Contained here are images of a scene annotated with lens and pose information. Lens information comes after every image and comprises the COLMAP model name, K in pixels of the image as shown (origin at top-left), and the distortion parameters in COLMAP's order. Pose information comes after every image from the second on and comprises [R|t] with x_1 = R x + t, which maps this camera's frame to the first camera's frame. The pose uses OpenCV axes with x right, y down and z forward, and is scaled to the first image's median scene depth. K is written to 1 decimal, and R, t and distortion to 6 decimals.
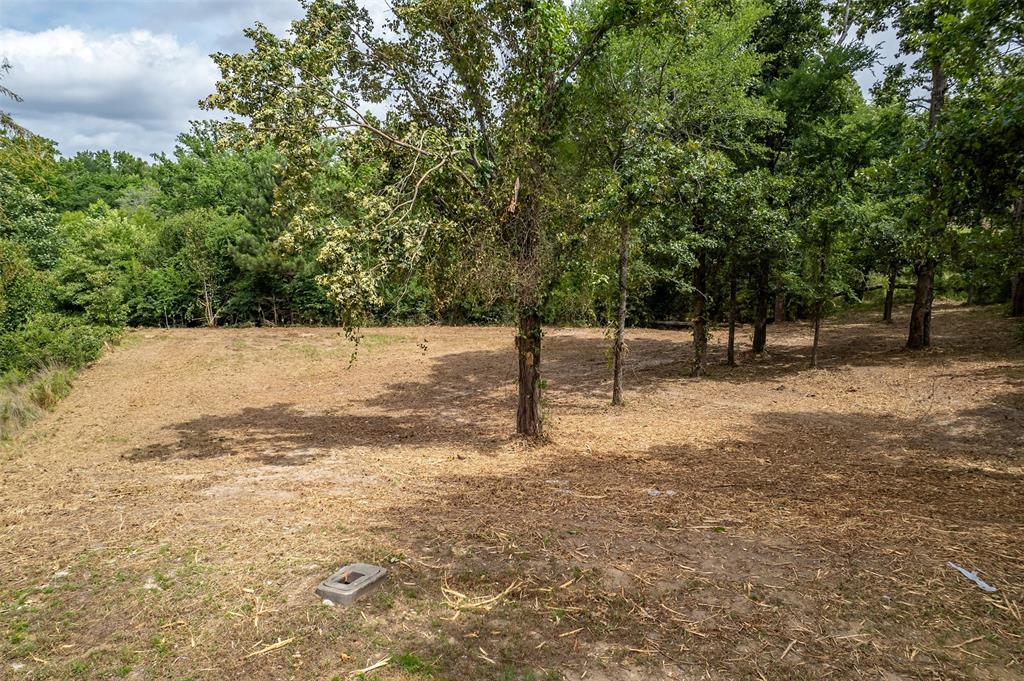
lens RADIAL K [[646.0, 0, 511.0], [0, 646.0, 340.2], [0, 0, 1]] dist [-0.002298, 0.008904]
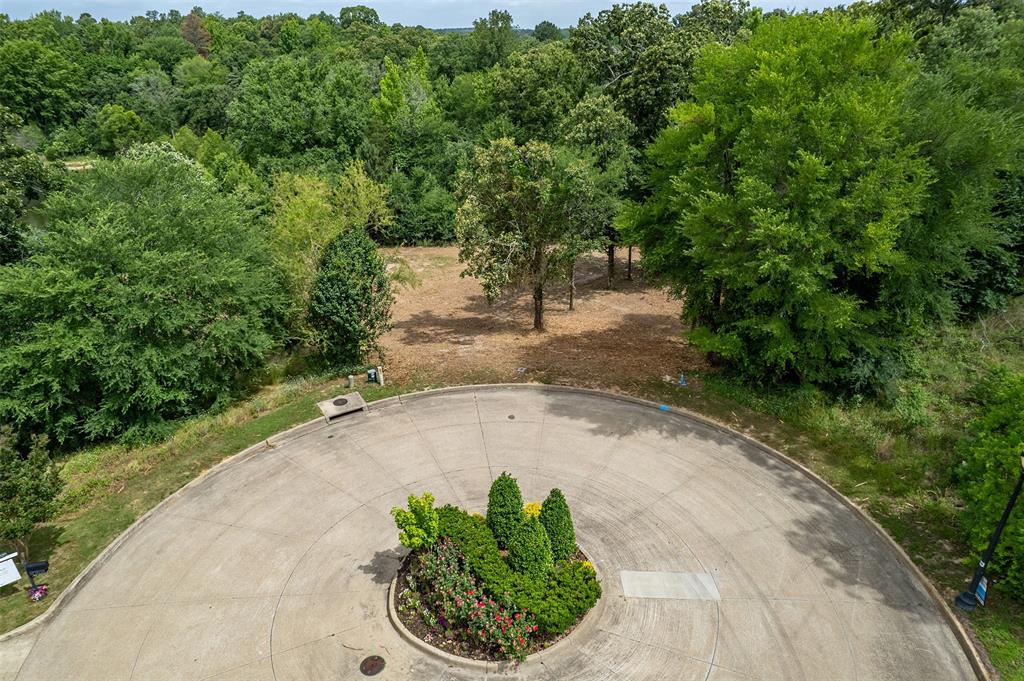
lens RADIAL K [[646.0, 0, 511.5], [0, 646.0, 339.9], [0, 0, 1]] dist [-0.002298, 0.008904]
pose [[0.998518, -0.032106, 0.043936, -0.171881], [0.019940, 0.967118, 0.253544, -0.411473], [-0.050632, -0.252293, 0.966325, -1.364019]]
